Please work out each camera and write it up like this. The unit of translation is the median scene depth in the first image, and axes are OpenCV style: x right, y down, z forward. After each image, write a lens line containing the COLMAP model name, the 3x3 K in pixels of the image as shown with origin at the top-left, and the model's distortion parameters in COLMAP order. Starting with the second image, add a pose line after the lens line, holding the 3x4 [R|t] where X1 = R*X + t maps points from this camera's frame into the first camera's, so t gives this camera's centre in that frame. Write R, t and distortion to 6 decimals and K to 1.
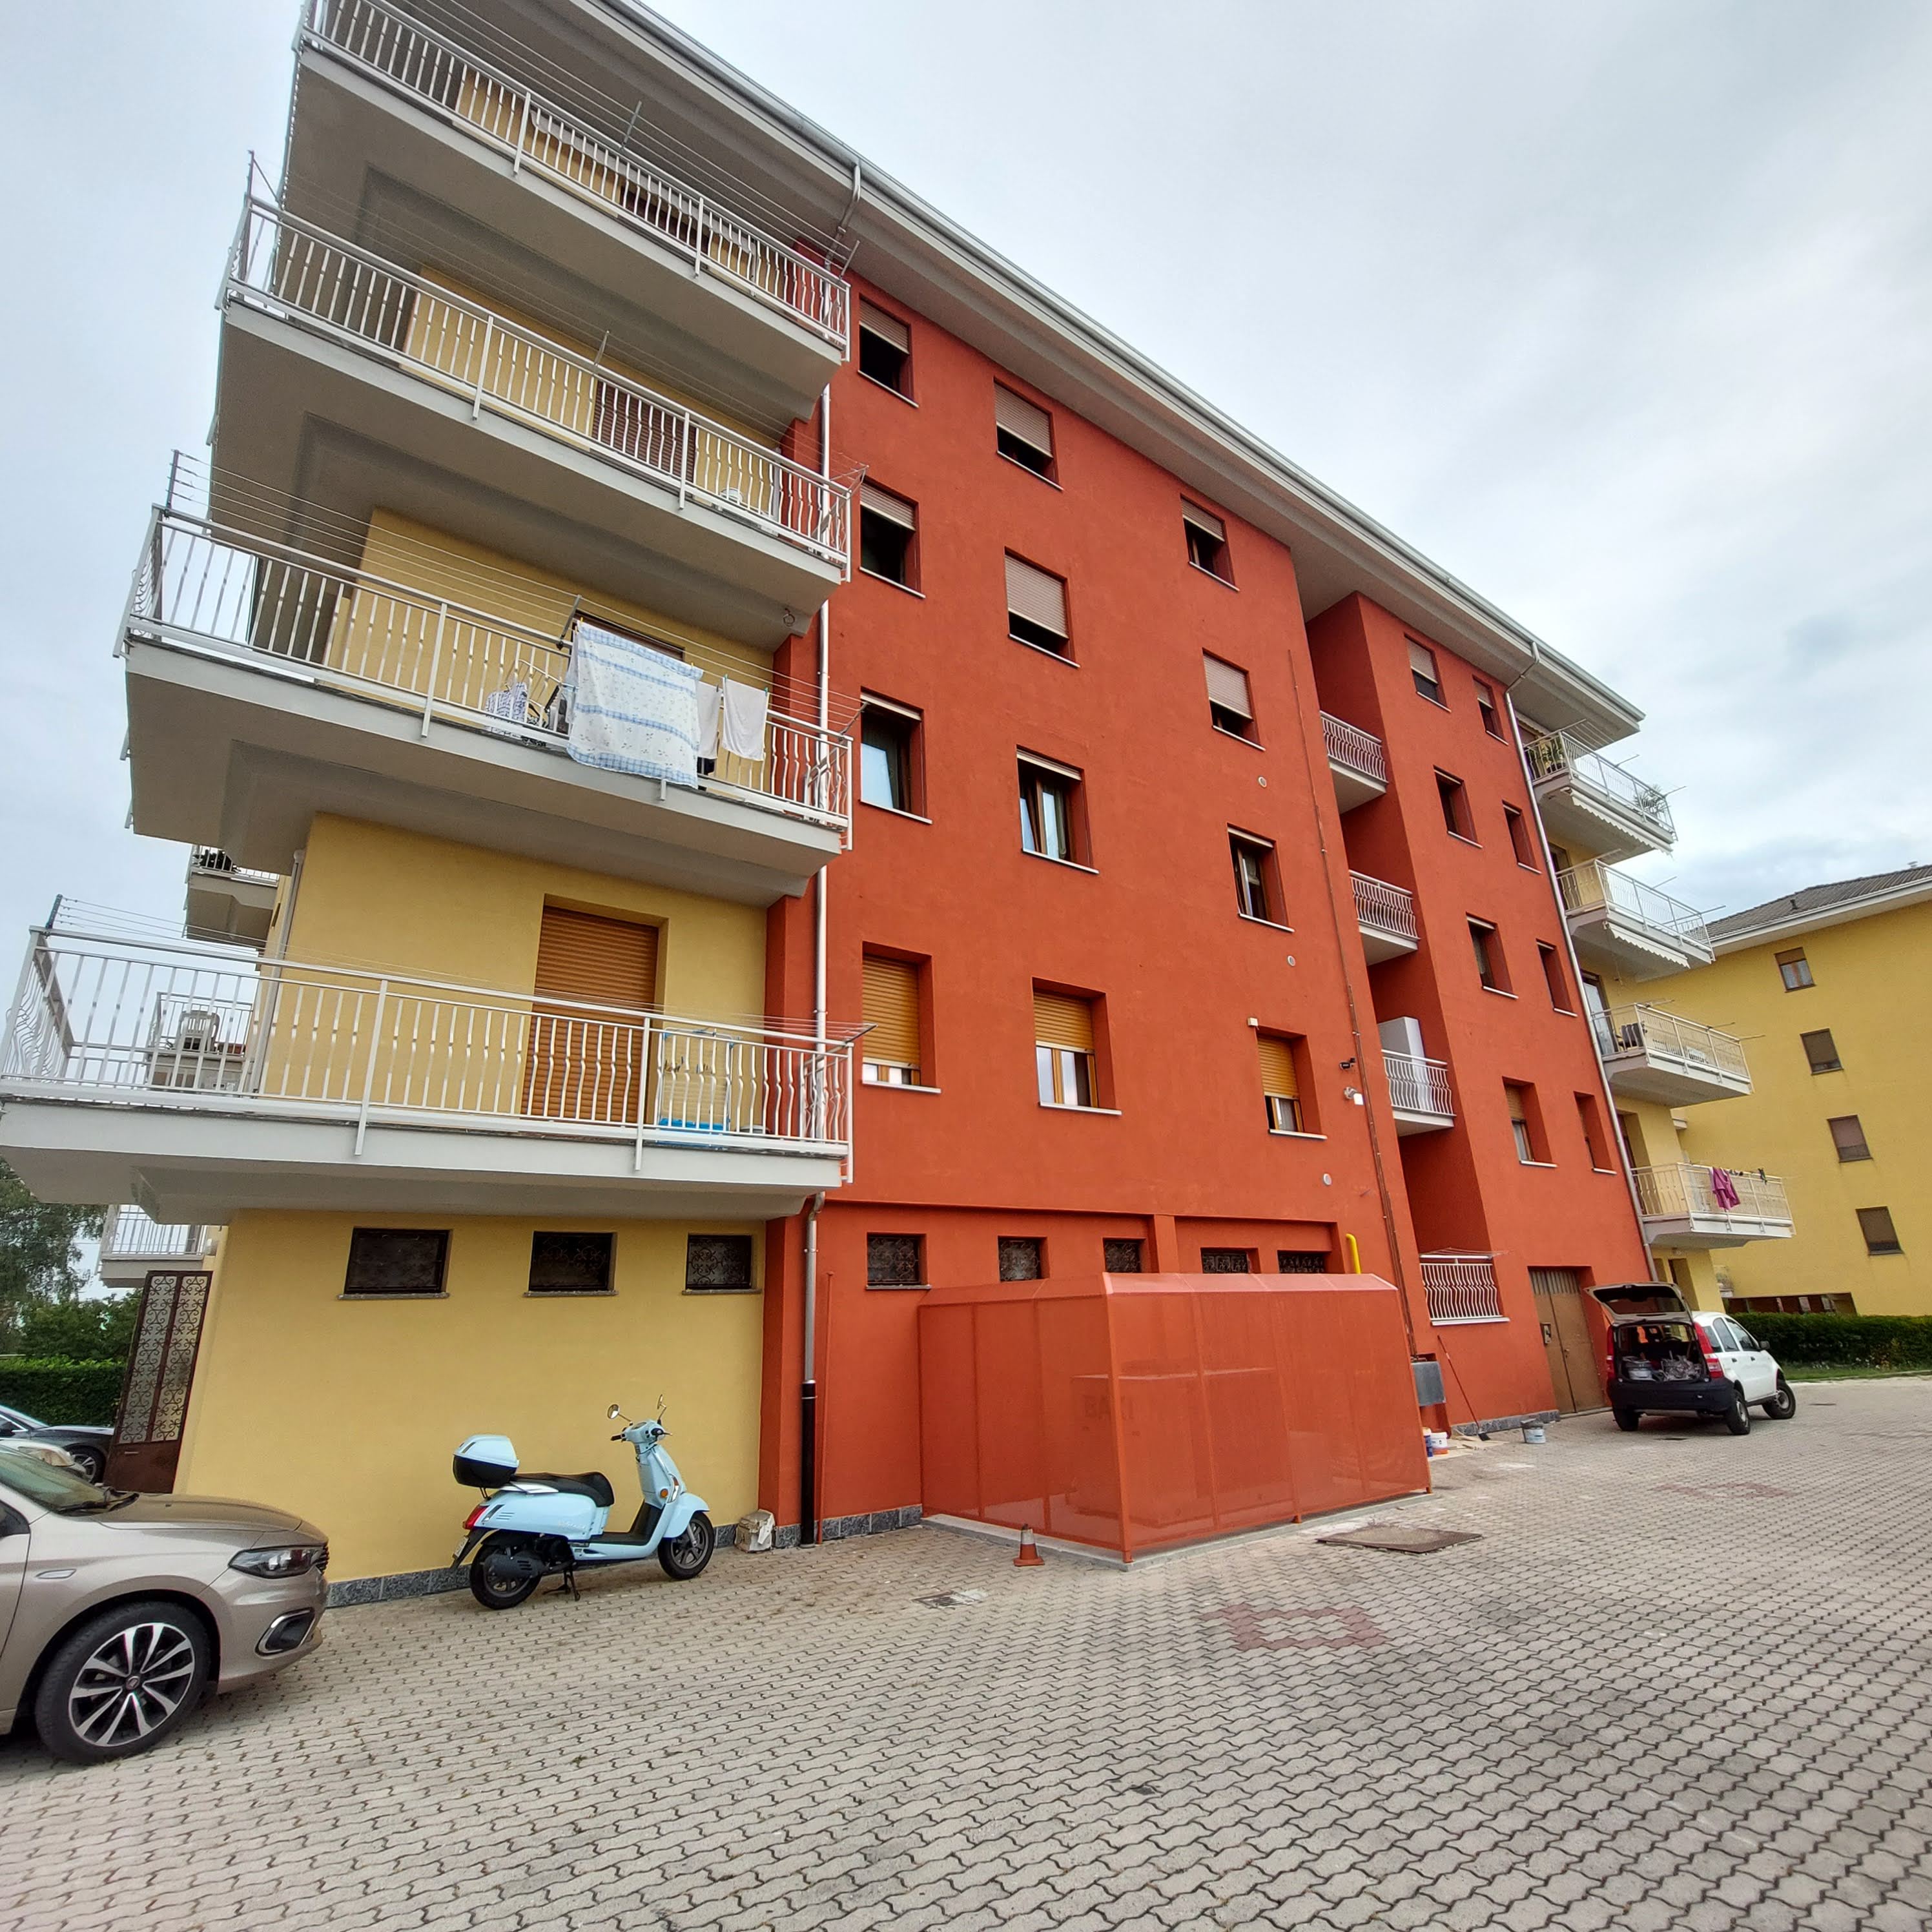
lens RADIAL K [[1027.8, 0, 966.0], [0, 1027.8, 966.0], [0, 0, 1]] dist [0.001821, -0.001457]
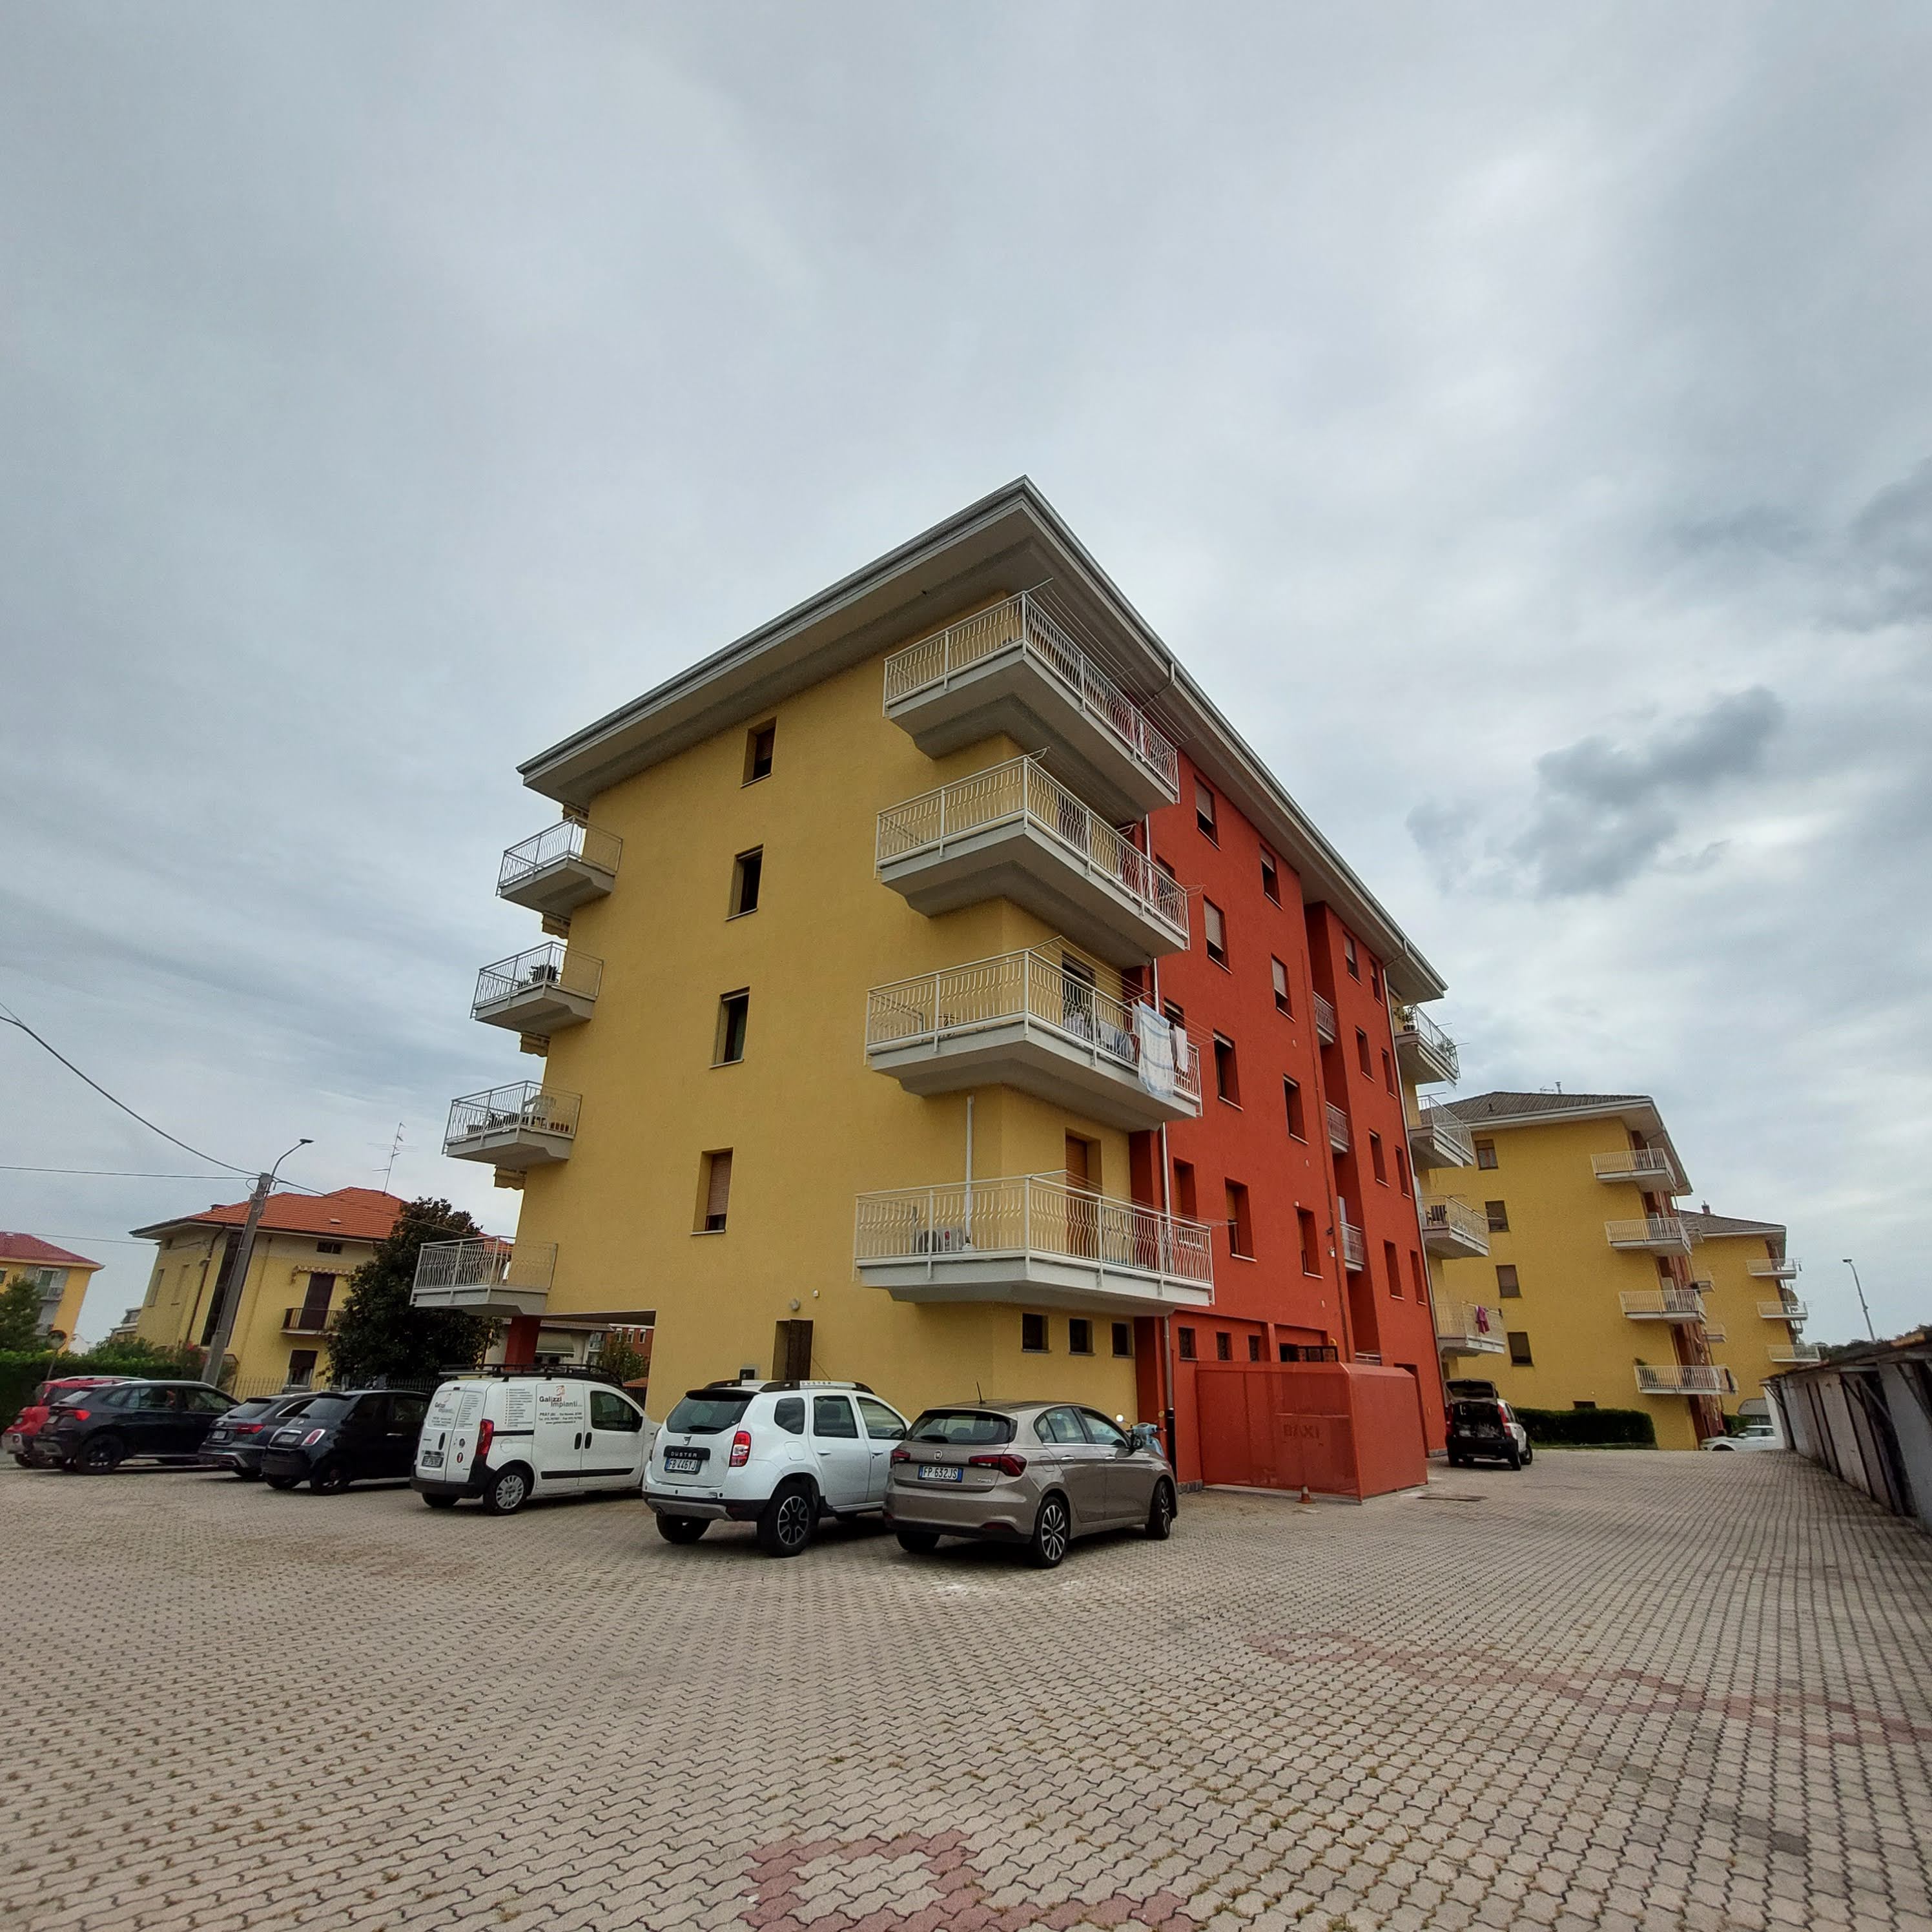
lens RADIAL K [[1027.8, 0, 966.0], [0, 1027.8, 966.0], [0, 0, 1]] dist [0.001821, -0.001457]
pose [[0.952807, 0.166844, 0.253617, -0.698585], [-0.155996, 0.985782, -0.062445, -0.134634], [-0.260429, 0.019935, 0.965287, -0.454295]]
